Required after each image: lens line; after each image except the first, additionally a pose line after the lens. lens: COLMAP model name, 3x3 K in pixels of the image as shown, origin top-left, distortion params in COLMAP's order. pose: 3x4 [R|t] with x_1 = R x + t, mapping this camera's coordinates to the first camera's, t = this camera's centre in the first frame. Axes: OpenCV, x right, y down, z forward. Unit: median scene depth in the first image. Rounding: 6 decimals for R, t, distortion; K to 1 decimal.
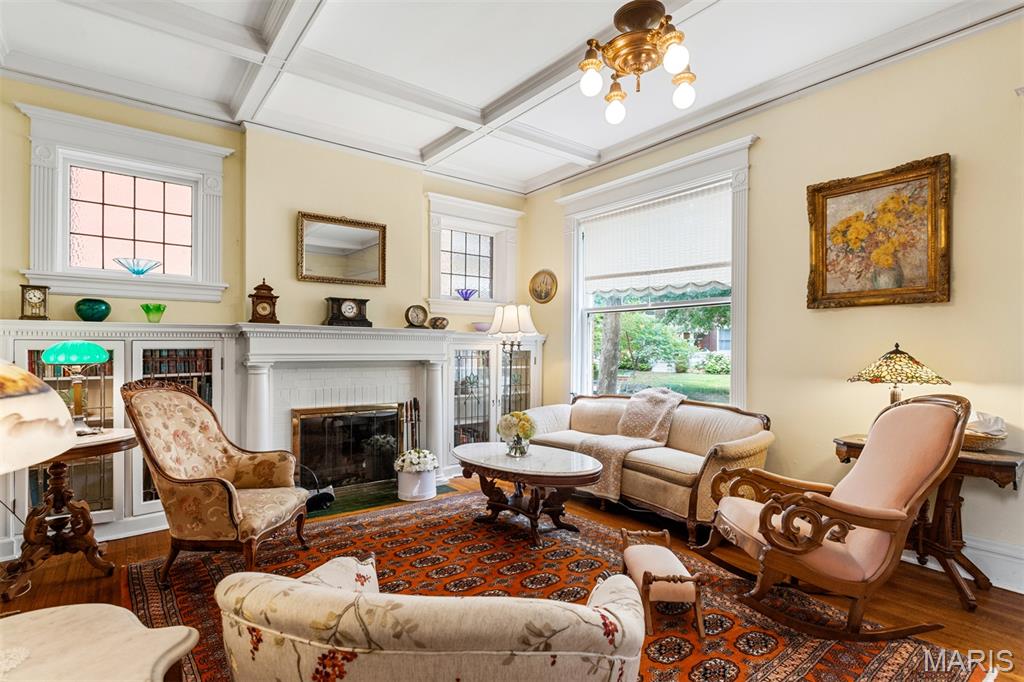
lens RADIAL K [[503.2, 0, 491.2], [0, 503.2, 348.8], [0, 0, 1]] dist [0.003944, 0.000028]
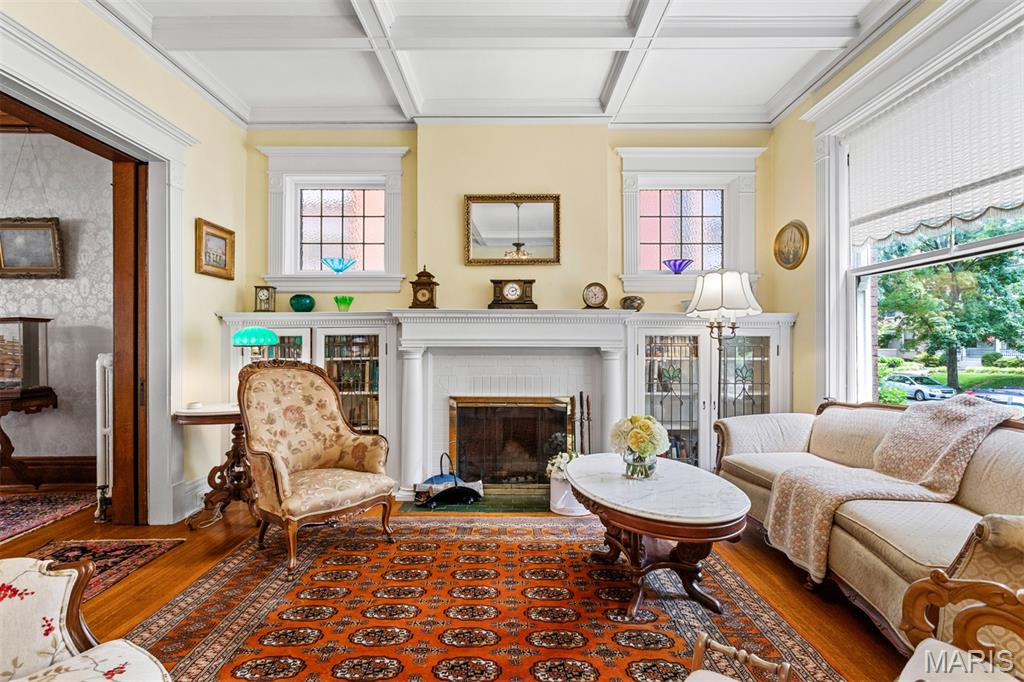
lens RADIAL K [[503.2, 0, 516.1], [0, 503.2, 340.9], [0, 0, 1]] dist [0.003944, 0.000028]
pose [[0.806929, -0.010680, -0.590551, 0.291701], [0.003310, 0.999903, -0.013560, 0.026446], [0.590639, 0.008987, 0.806886, 0.286896]]
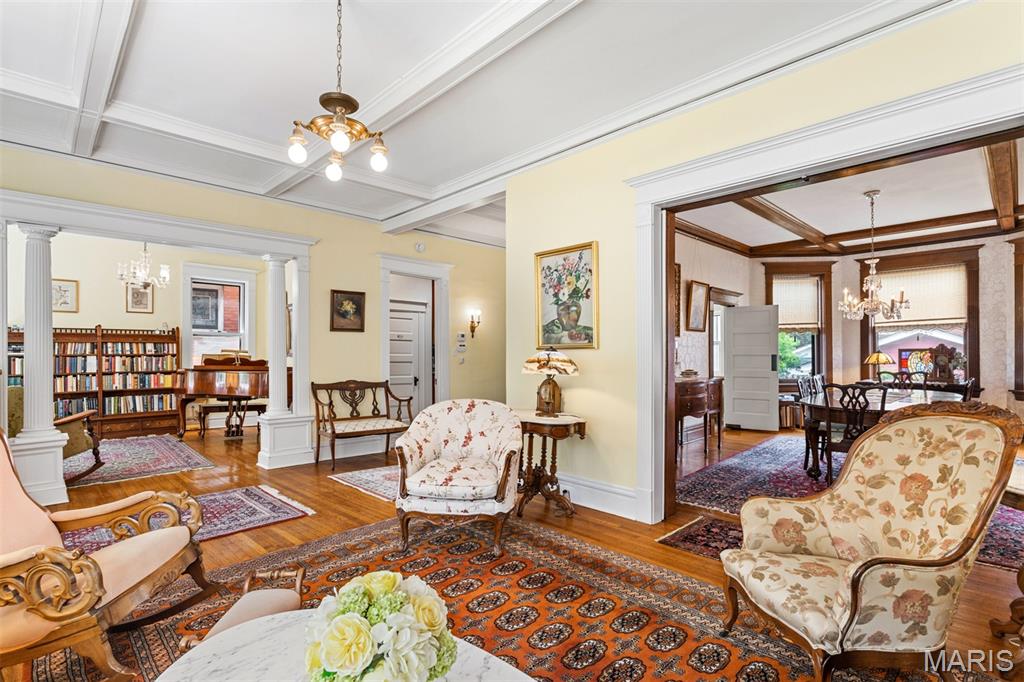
lens RADIAL K [[503.2, 0, 502.4], [0, 503.2, 355.0], [0, 0, 1]] dist [0.003944, 0.000028]
pose [[-0.993807, 0.001146, -0.111110, 0.012468], [0.000666, 0.999990, 0.004356, -0.003895], [0.111114, 0.004255, -0.993799, 1.140905]]
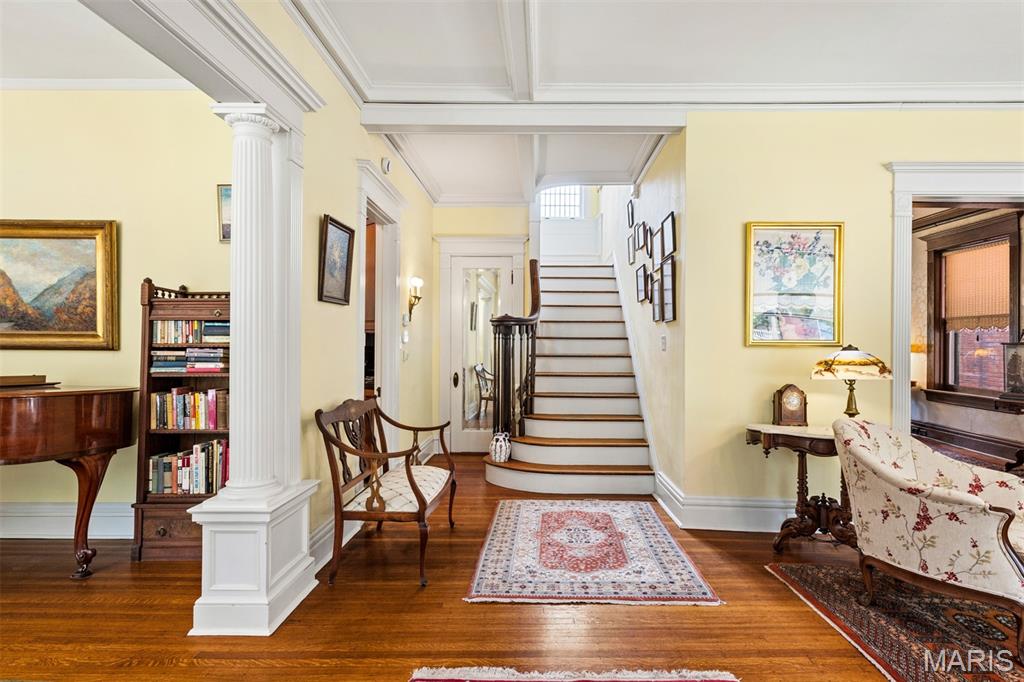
lens RADIAL K [[555.0, 0, 529.5], [0, 555.0, 341.2], [0, 0, 1]] dist [-0.003578, 0.006526]
pose [[-0.611082, -0.010268, -0.791501, 0.819744], [-0.013740, 0.999903, -0.002363, -0.012760], [0.791448, 0.009431, -0.611164, 0.298616]]
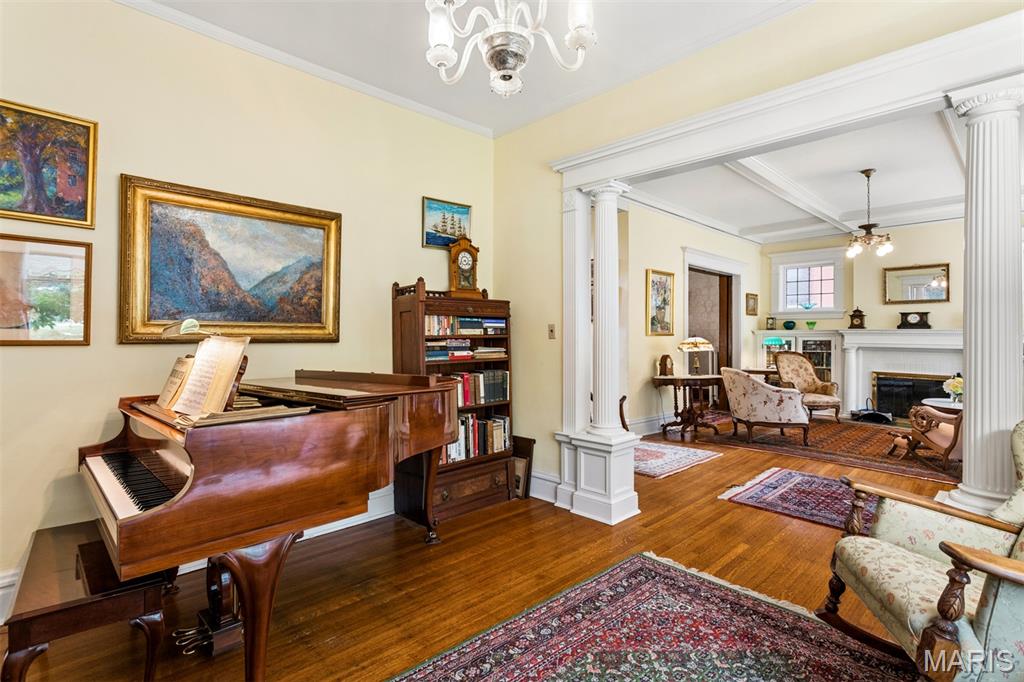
lens RADIAL K [[503.2, 0, 498.8], [0, 503.2, 328.4], [0, 0, 1]] dist [0.003944, 0.000028]
pose [[0.116631, -0.015209, -0.993059, 1.403111], [-0.009948, 0.999815, -0.016480, -0.001911], [0.993126, 0.011801, 0.116458, -0.685459]]
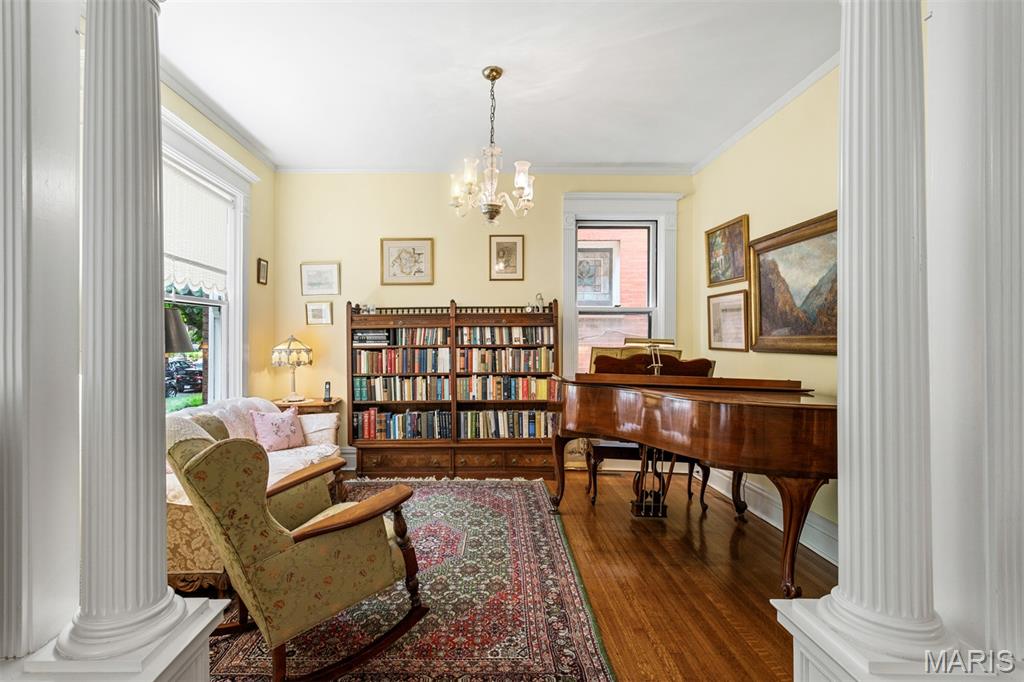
lens RADIAL K [[503.2, 0, 478.2], [0, 503.2, 335.6], [0, 0, 1]] dist [0.003944, 0.000028]
pose [[-0.797088, 0.003910, 0.603851, 0.504612], [0.004019, 0.999991, -0.001170, -0.020893], [-0.603850, 0.001494, -0.797097, 0.054730]]
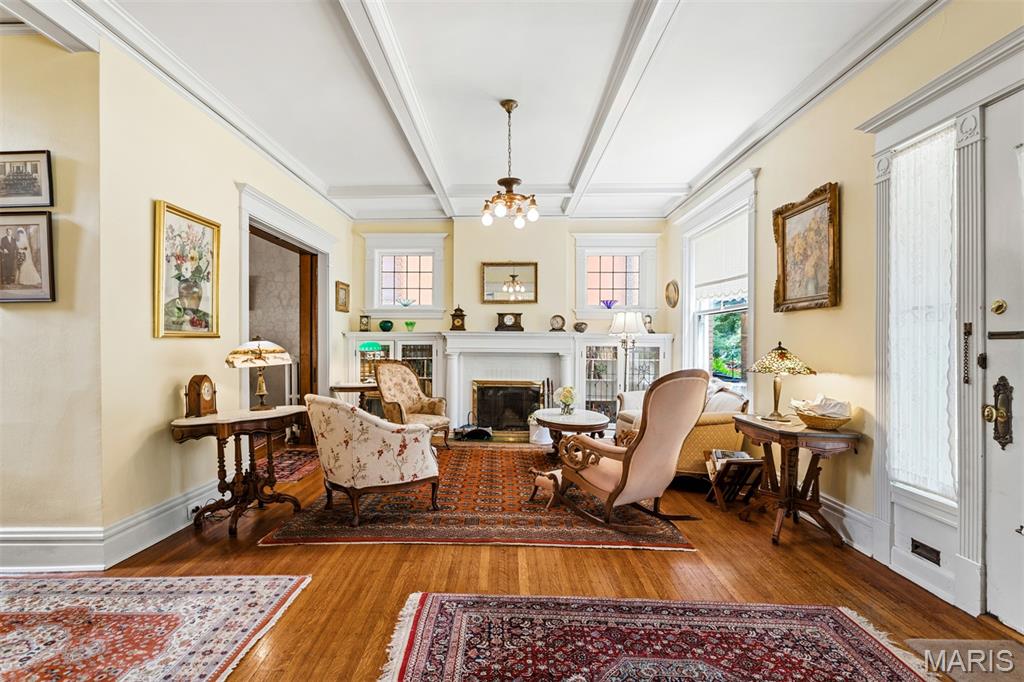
lens RADIAL K [[503.2, 0, 496.0], [0, 503.2, 350.0], [0, 0, 1]] dist [0.003944, 0.000028]
pose [[0.785274, 0.009441, -0.619076, 0.732430], [-0.003057, 0.999931, 0.011371, -0.002289], [0.619140, -0.007037, 0.785249, -0.298774]]
